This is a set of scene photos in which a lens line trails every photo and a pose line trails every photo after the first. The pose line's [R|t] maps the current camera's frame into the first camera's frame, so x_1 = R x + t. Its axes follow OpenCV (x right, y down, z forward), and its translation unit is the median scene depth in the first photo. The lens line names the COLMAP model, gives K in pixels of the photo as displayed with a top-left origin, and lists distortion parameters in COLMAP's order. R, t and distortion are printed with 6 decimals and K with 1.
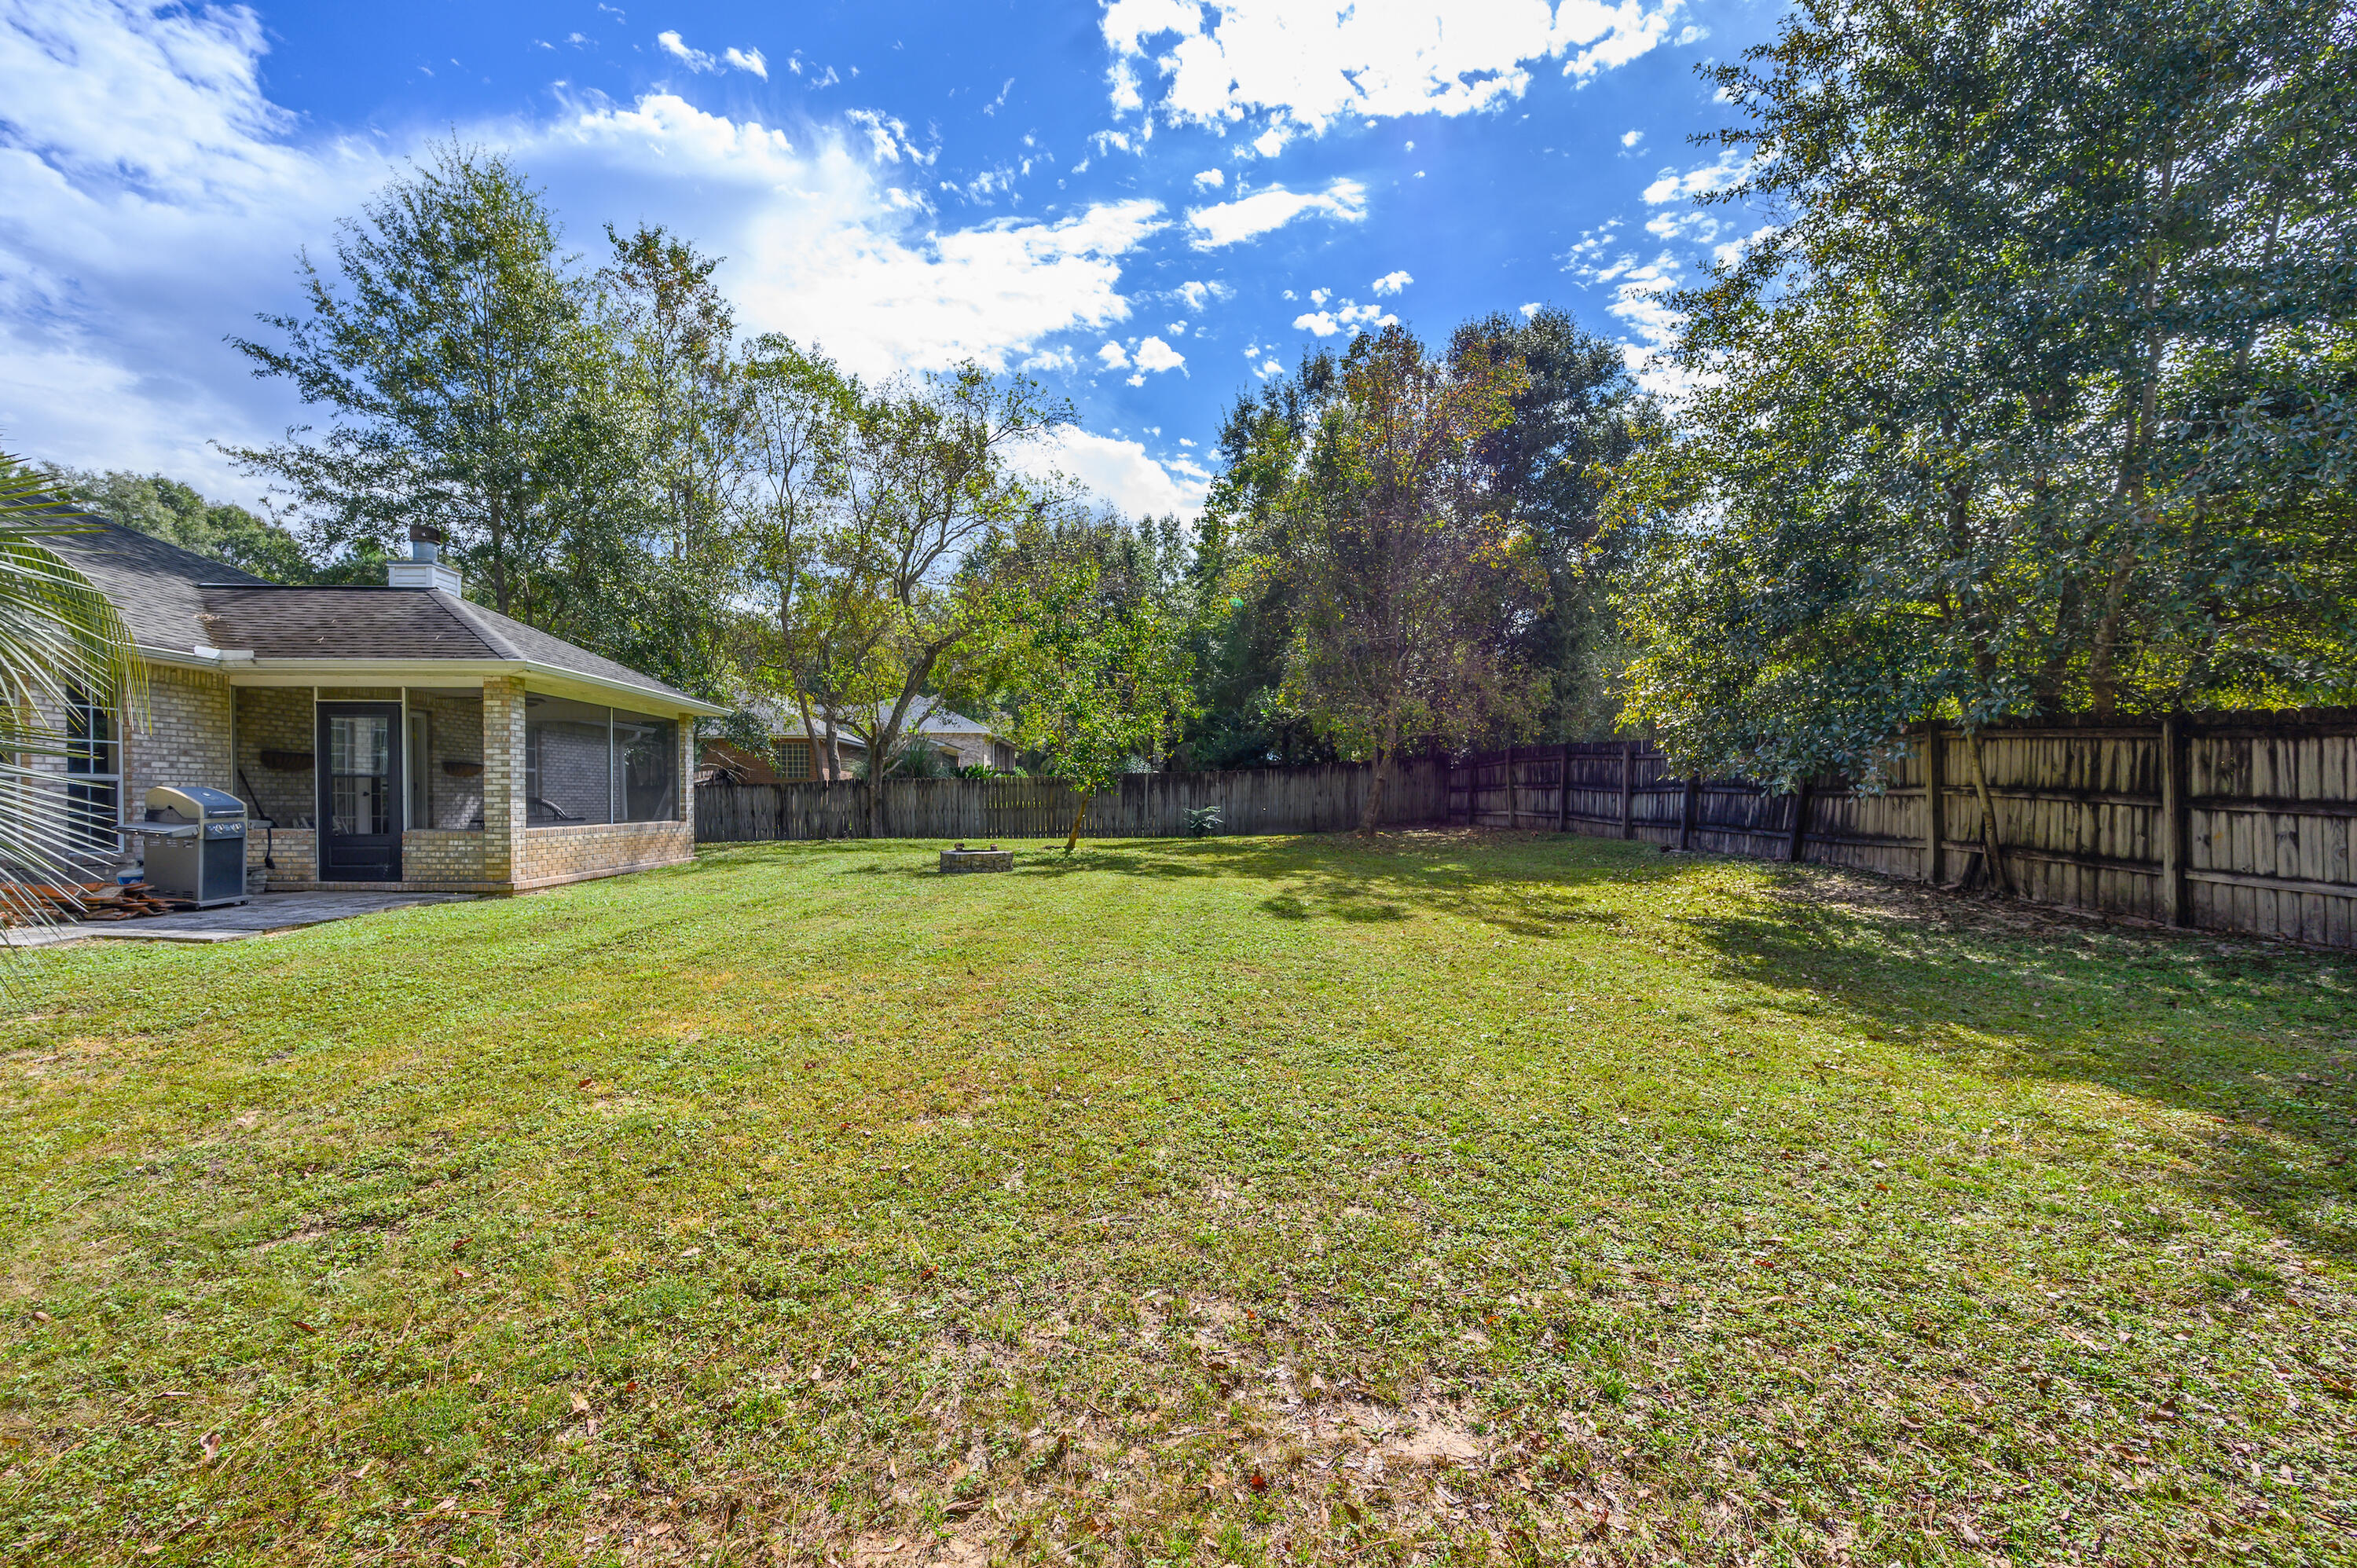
lens RADIAL K [[963.2, 0, 1177.8], [0, 963.2, 814.4], [0, 0, 1]] dist [-0.004732, 0.000654]
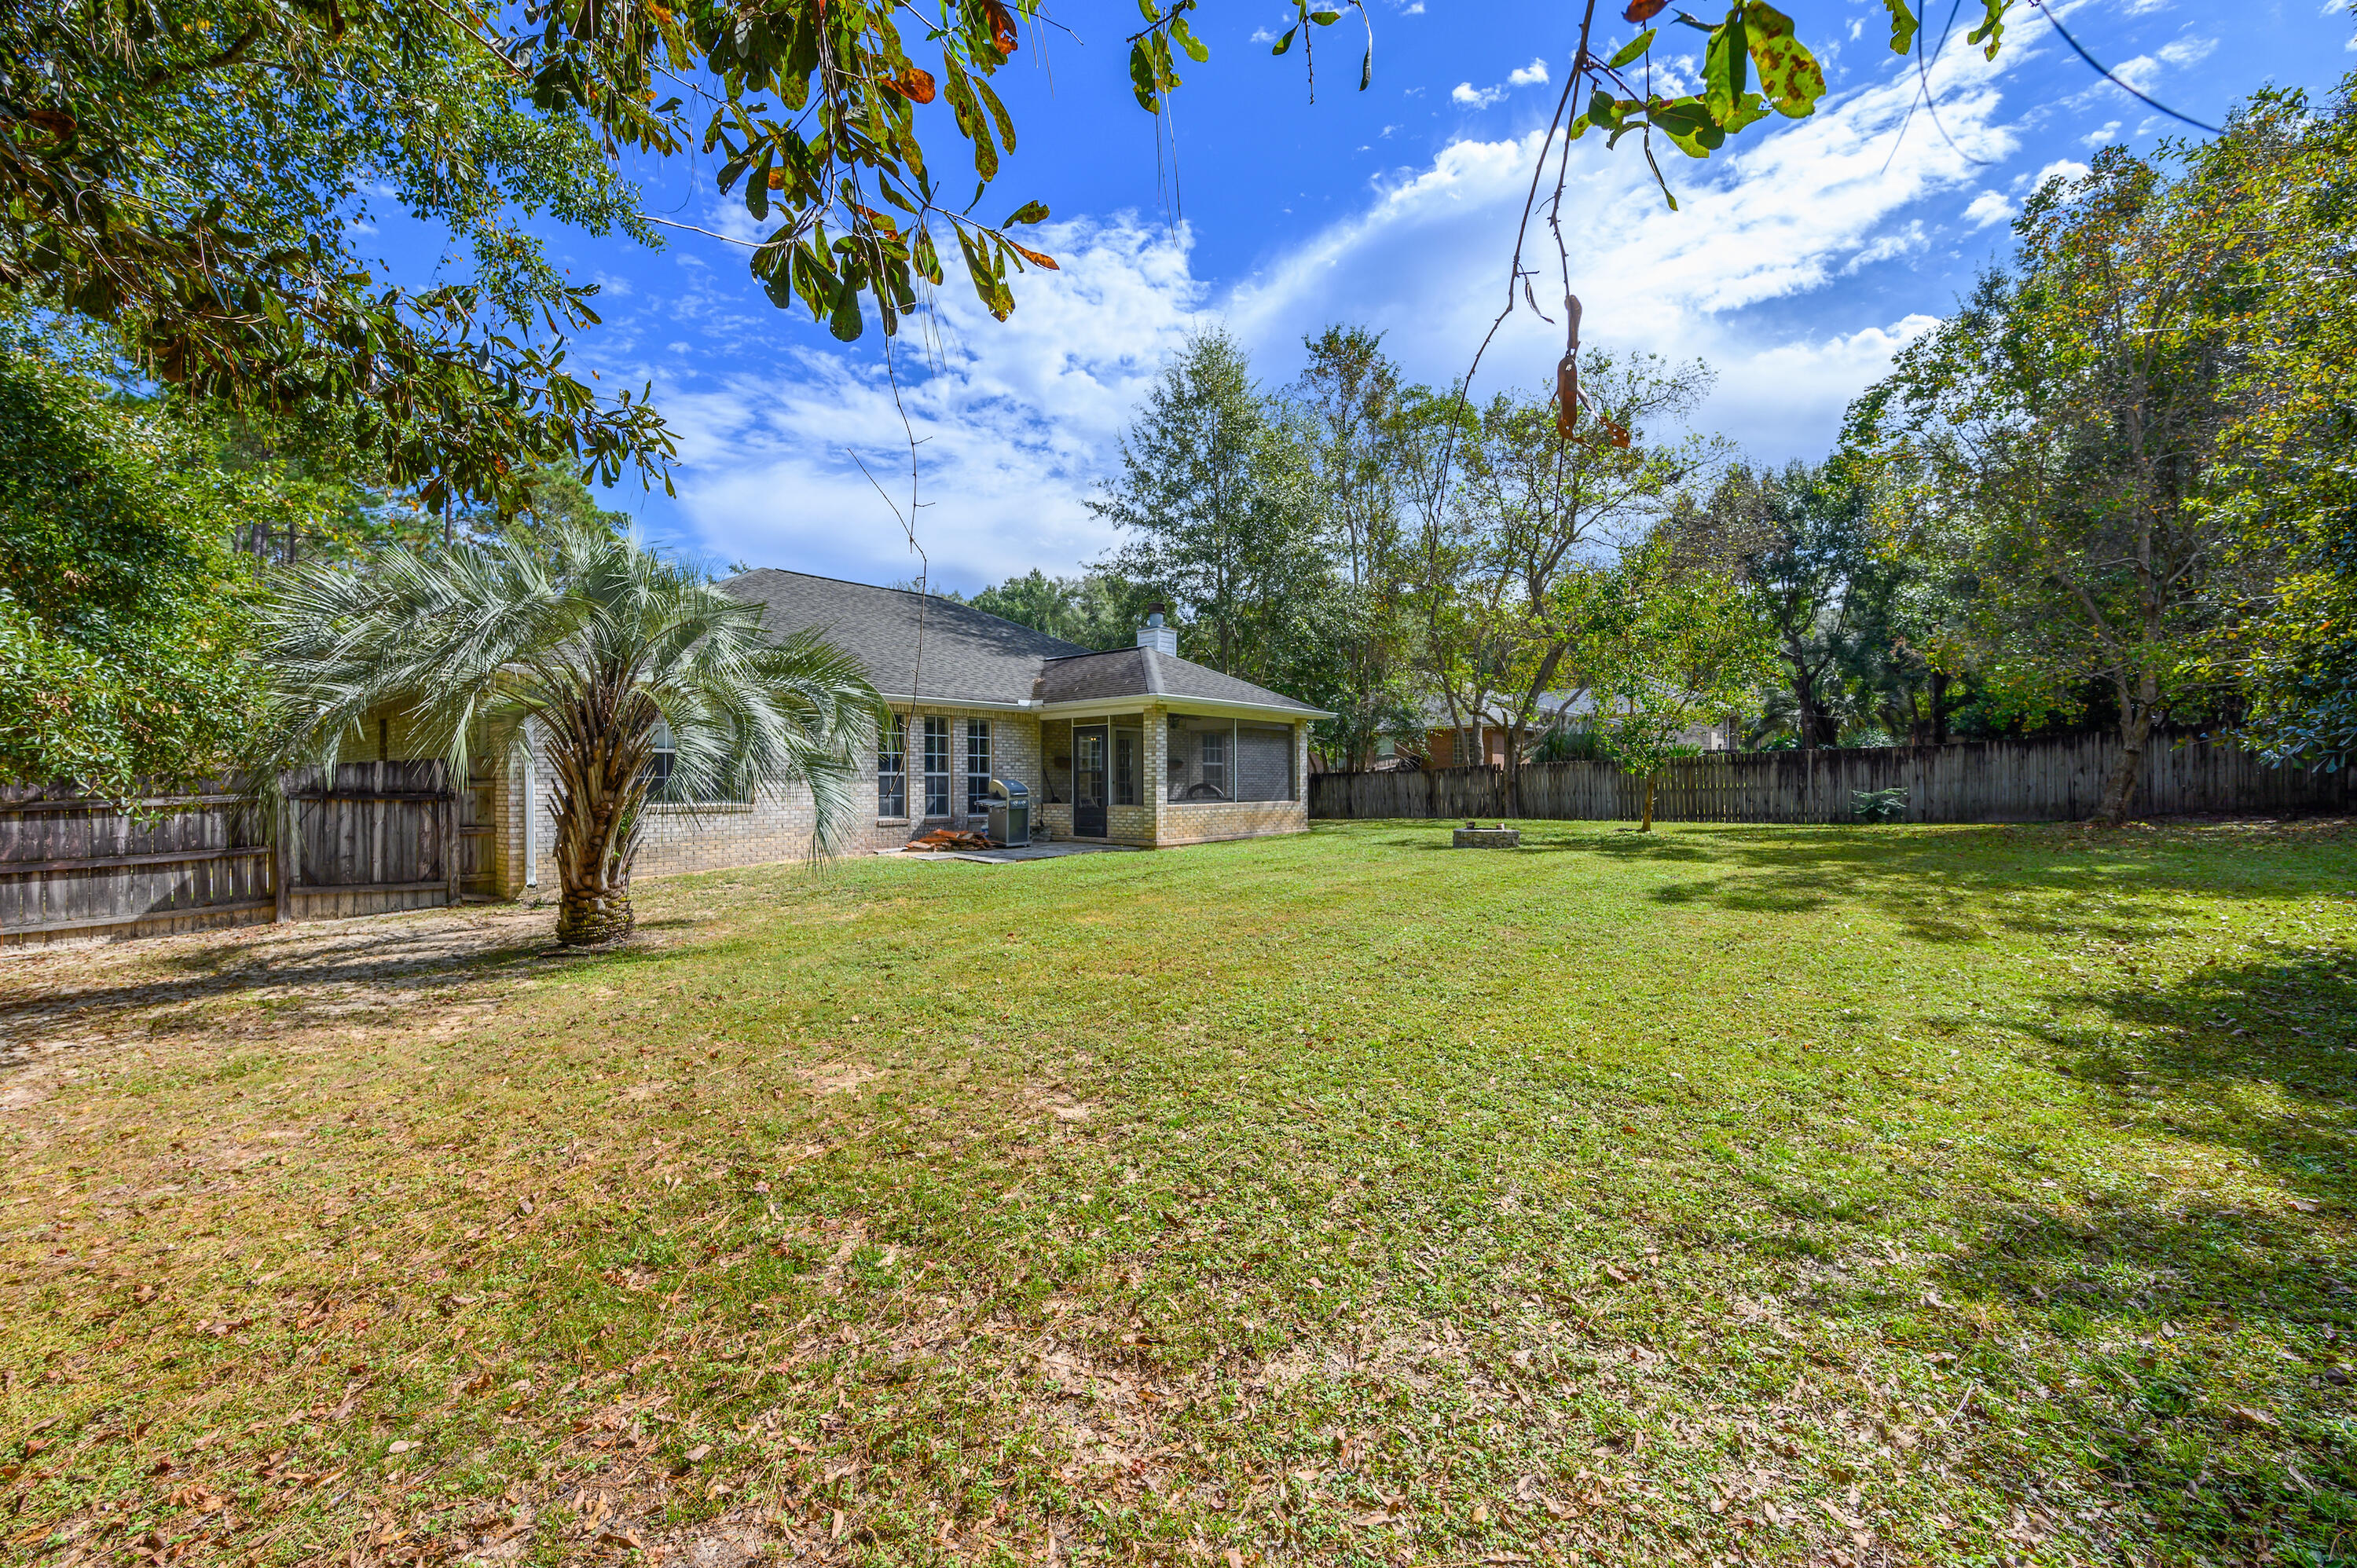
lens RADIAL K [[963.2, 0, 1191.0], [0, 963.2, 783.5], [0, 0, 1]] dist [-0.004732, 0.000654]
pose [[0.722856, -0.006788, -0.690965, 0.277447], [-0.003128, 0.999909, -0.013095, 0.000222], [0.690991, 0.011627, 0.722770, -0.040046]]
